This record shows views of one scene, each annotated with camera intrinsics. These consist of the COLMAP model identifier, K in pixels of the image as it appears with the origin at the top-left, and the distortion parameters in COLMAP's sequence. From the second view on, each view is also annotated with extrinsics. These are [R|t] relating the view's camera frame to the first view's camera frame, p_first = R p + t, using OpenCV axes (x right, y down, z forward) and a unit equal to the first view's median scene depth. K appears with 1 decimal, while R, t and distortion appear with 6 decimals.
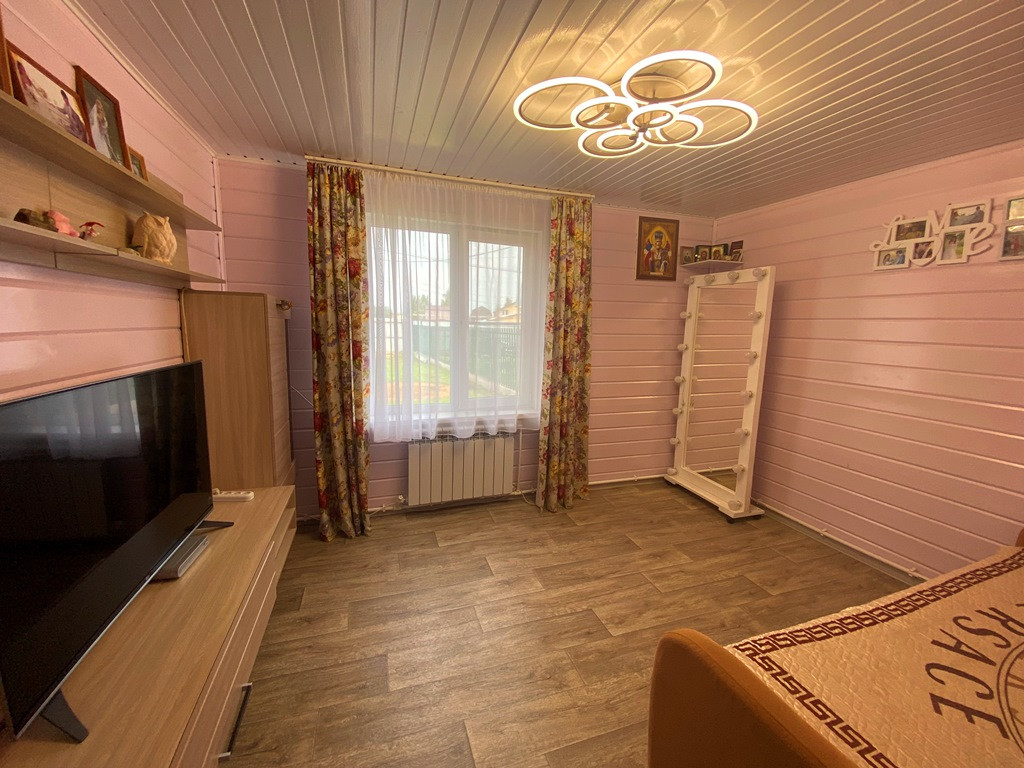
lens RADIAL K [[408.1, 0, 512.7], [0, 408.1, 385.5], [0, 0, 1]] dist [0.003144, -0.011684]
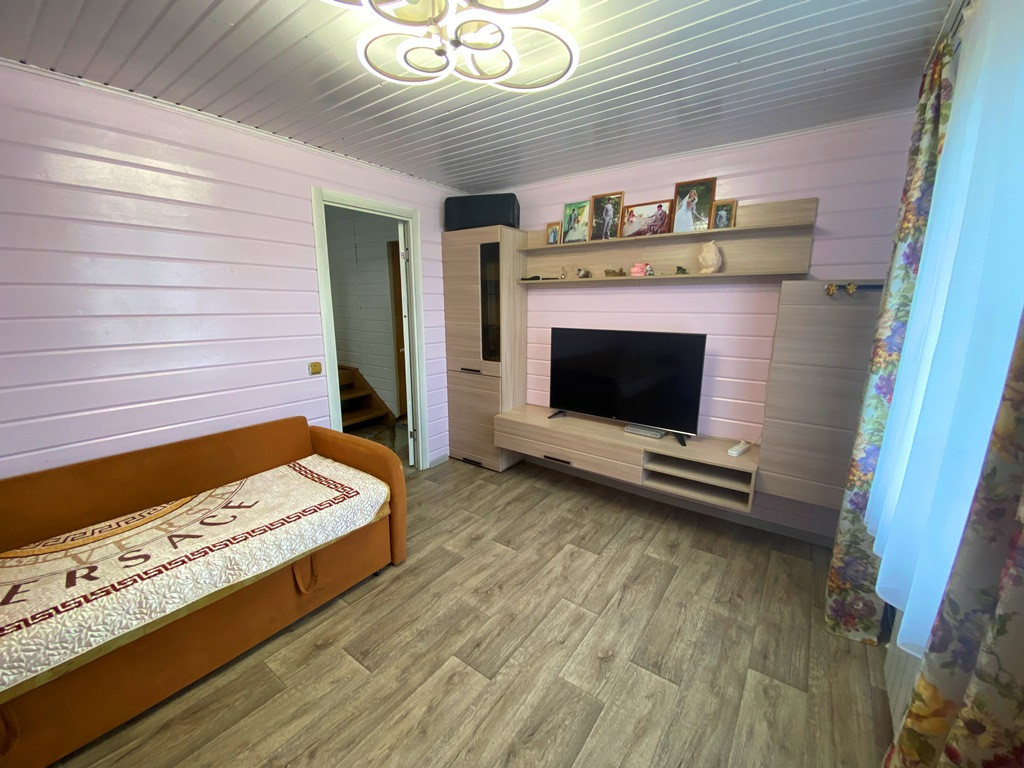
lens RADIAL K [[408.1, 0, 509.6], [0, 408.1, 385.9], [0, 0, 1]] dist [0.003144, -0.011684]
pose [[-0.816327, 0.090708, -0.570423, 0.589646], [-0.110152, 0.945016, 0.307913, -0.224939], [0.566989, 0.314191, -0.761451, 1.535864]]
